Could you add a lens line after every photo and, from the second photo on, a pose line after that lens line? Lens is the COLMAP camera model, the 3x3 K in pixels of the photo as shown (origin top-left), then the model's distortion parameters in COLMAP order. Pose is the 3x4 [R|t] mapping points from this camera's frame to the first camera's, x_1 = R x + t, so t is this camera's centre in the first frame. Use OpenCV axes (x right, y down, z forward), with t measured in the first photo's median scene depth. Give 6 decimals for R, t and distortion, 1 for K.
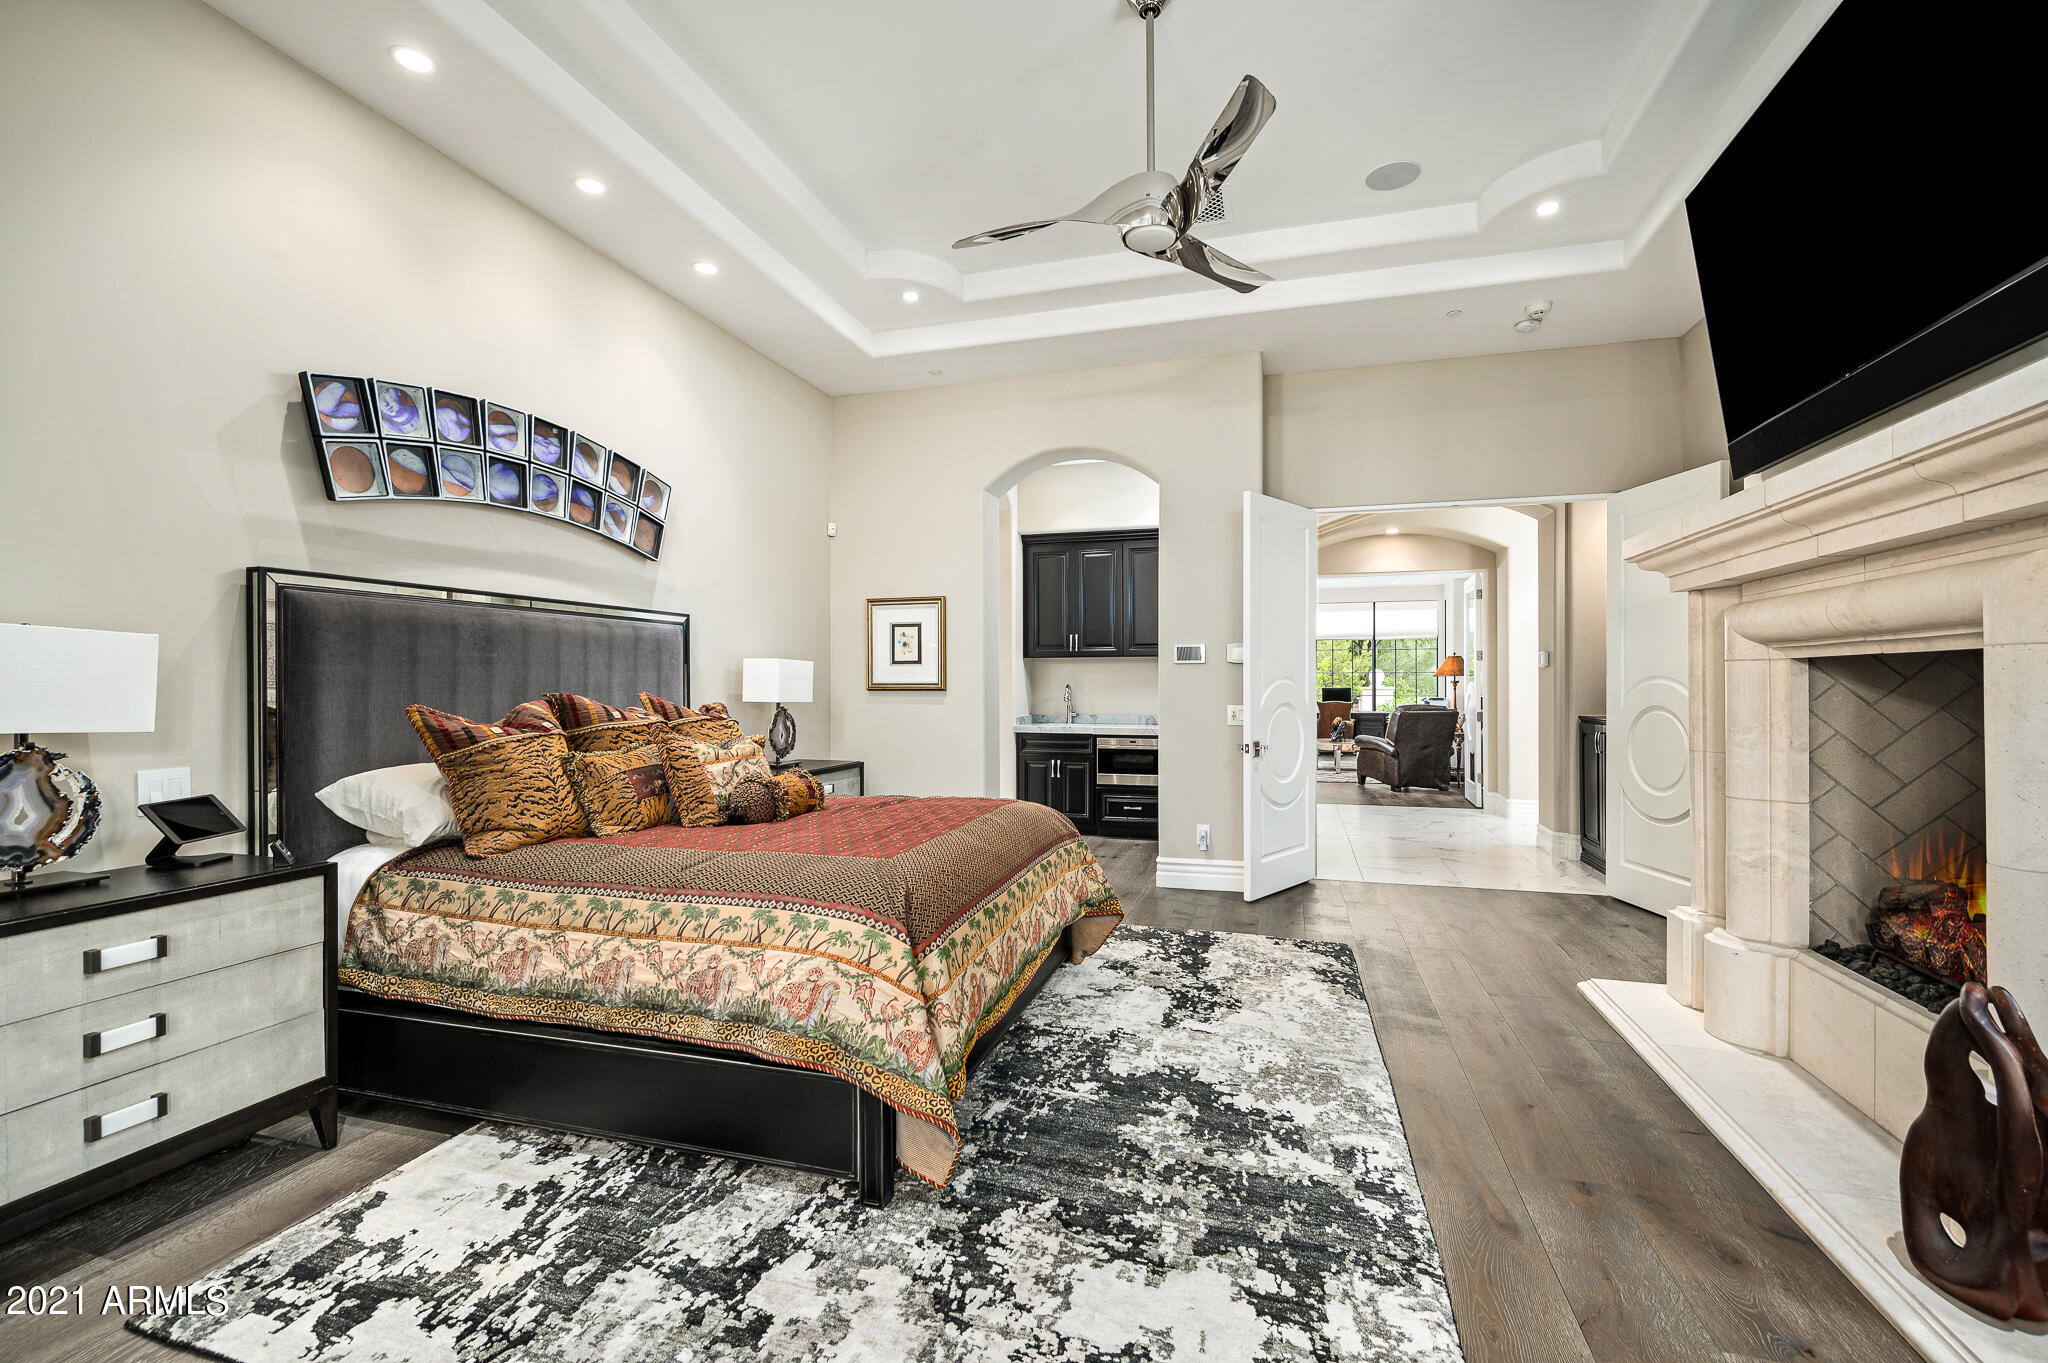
lens RADIAL K [[888.6, 0, 1024.3], [0, 888.6, 683.2], [0, 0, 1]] dist [-0.000151, -0.000016]
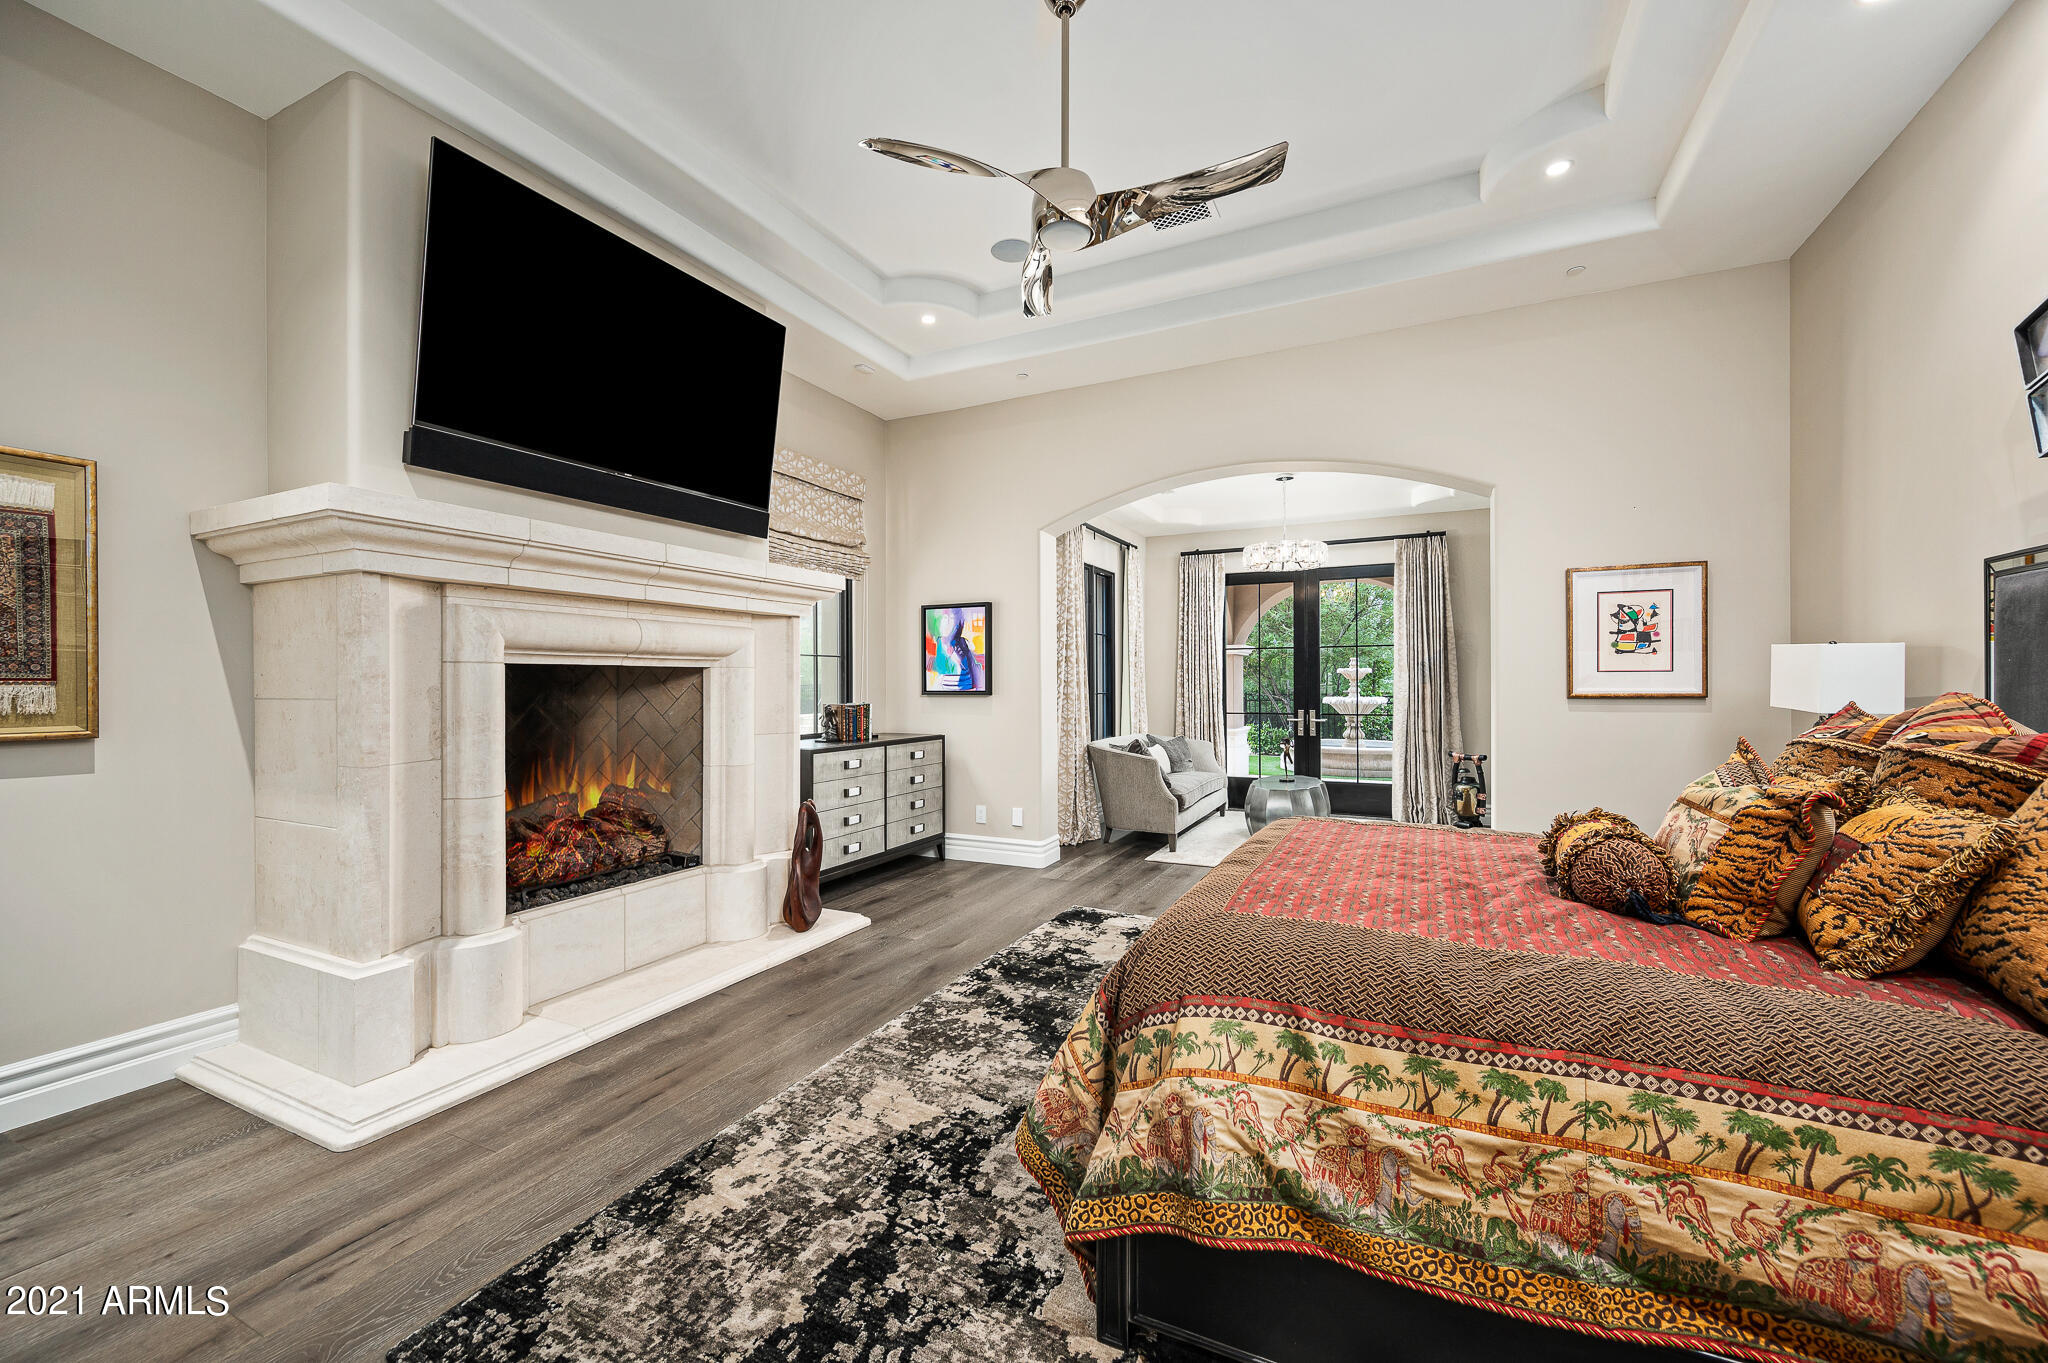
lens RADIAL K [[815.6, 0, 1019.2], [0, 815.6, 685.0], [0, 0, 1]] dist [-0.000171, -0.000004]
pose [[-0.985621, 0.001434, 0.168965, 0.040621], [0.001096, 0.999997, -0.002095, 0.002016], [-0.168967, -0.001880, -0.985620, 1.890966]]
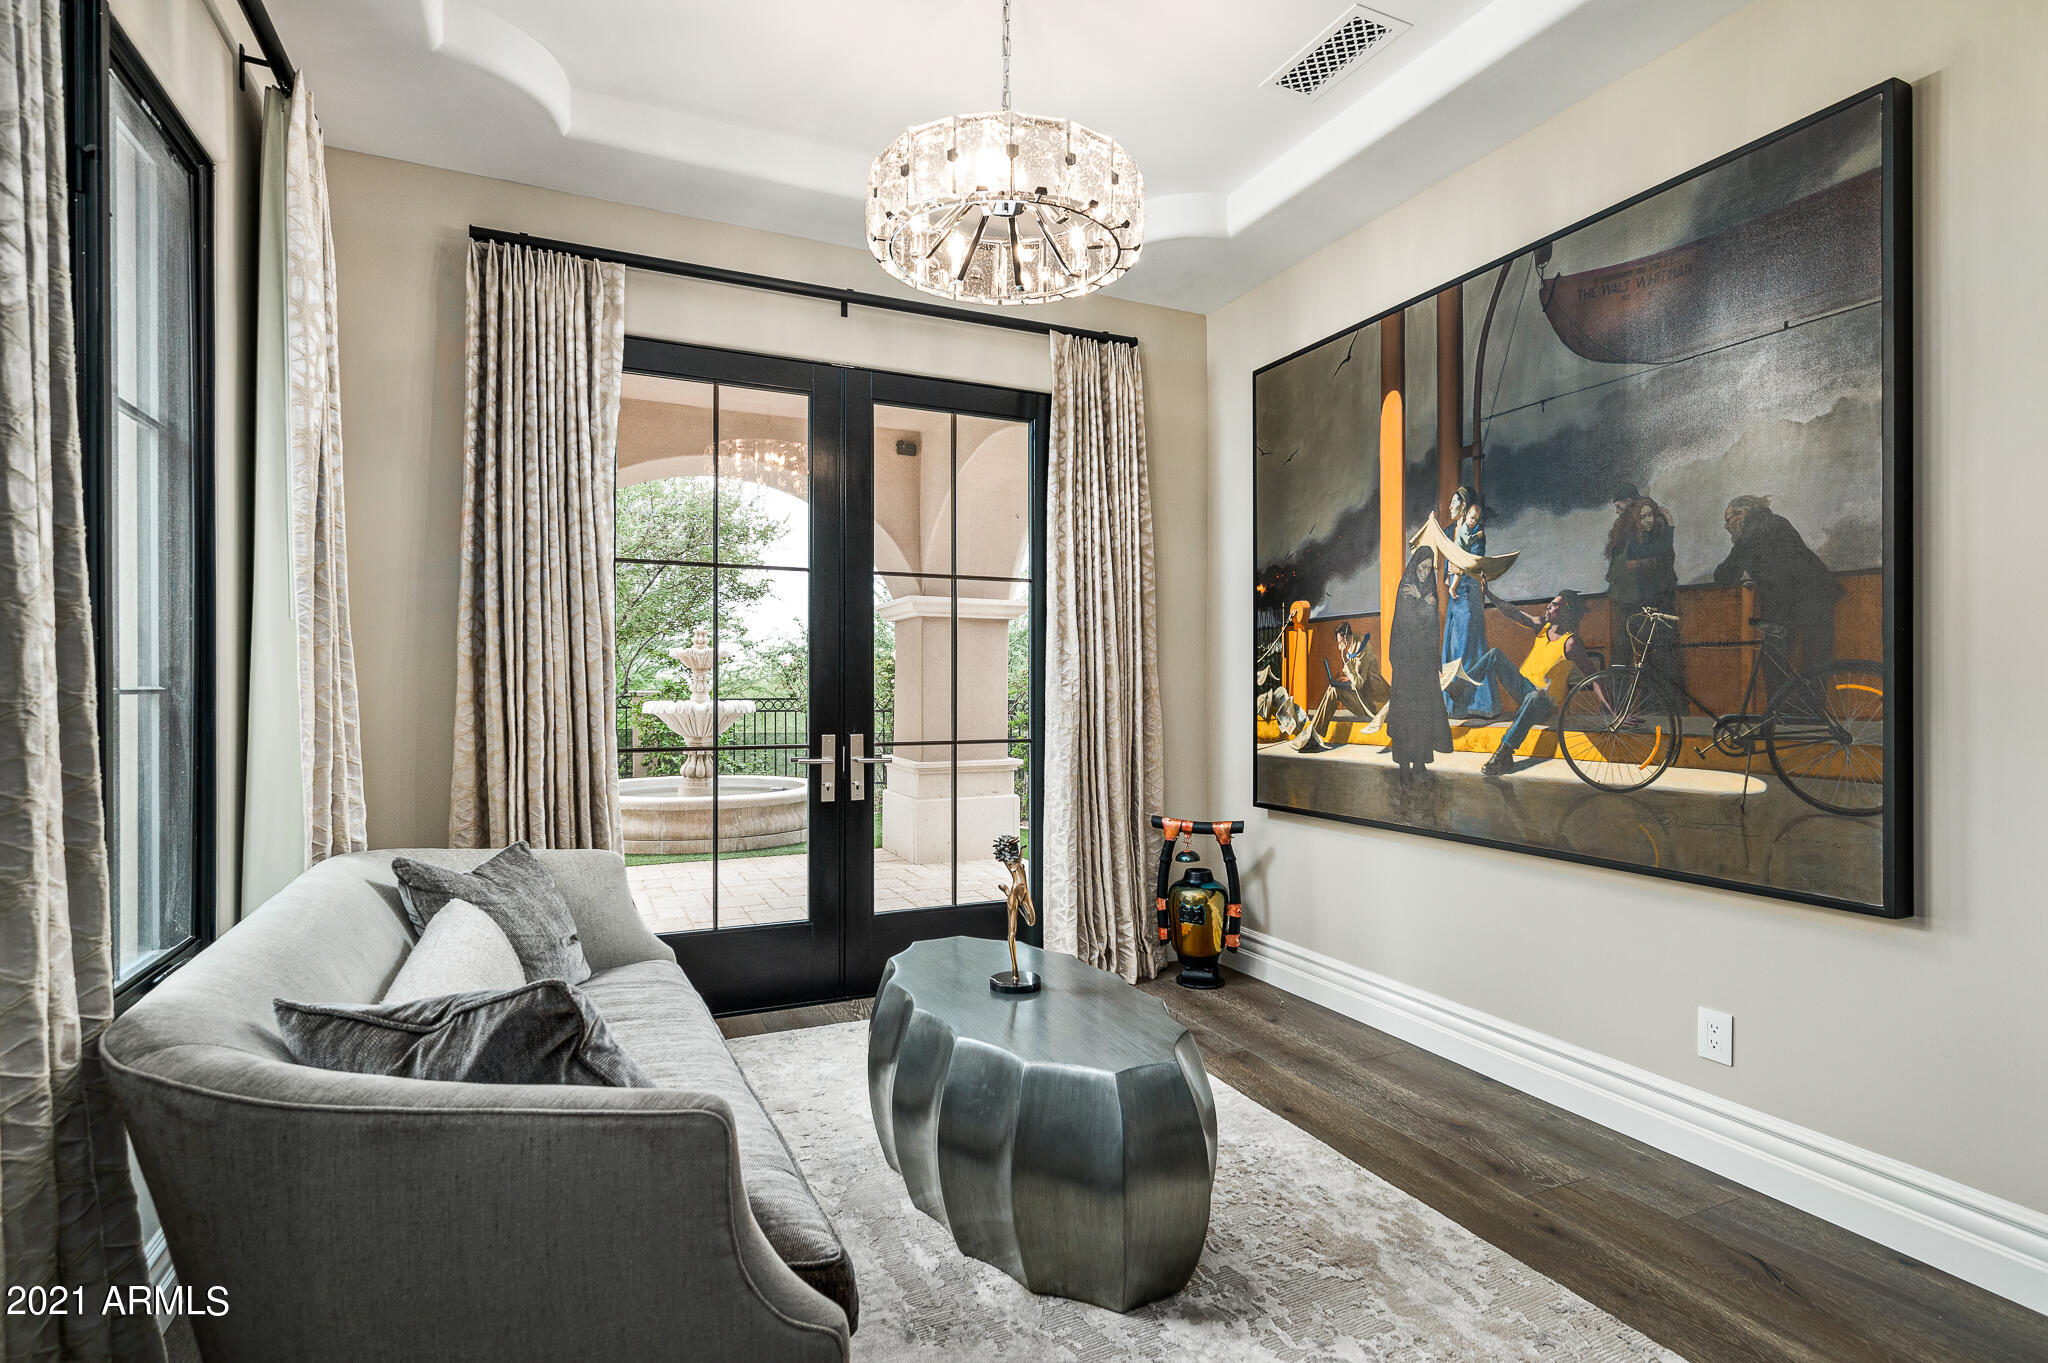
lens RADIAL K [[990.7, 0, 1018.9], [0, 990.7, 688.9], [0, 0, 1]] dist [0.001902, 0.000110]
pose [[-0.754617, 0.000016, -0.656165, 0.103954], [-0.000814, 0.999999, 0.000961, 0.008657], [0.656165, 0.001259, -0.754617, 1.269956]]
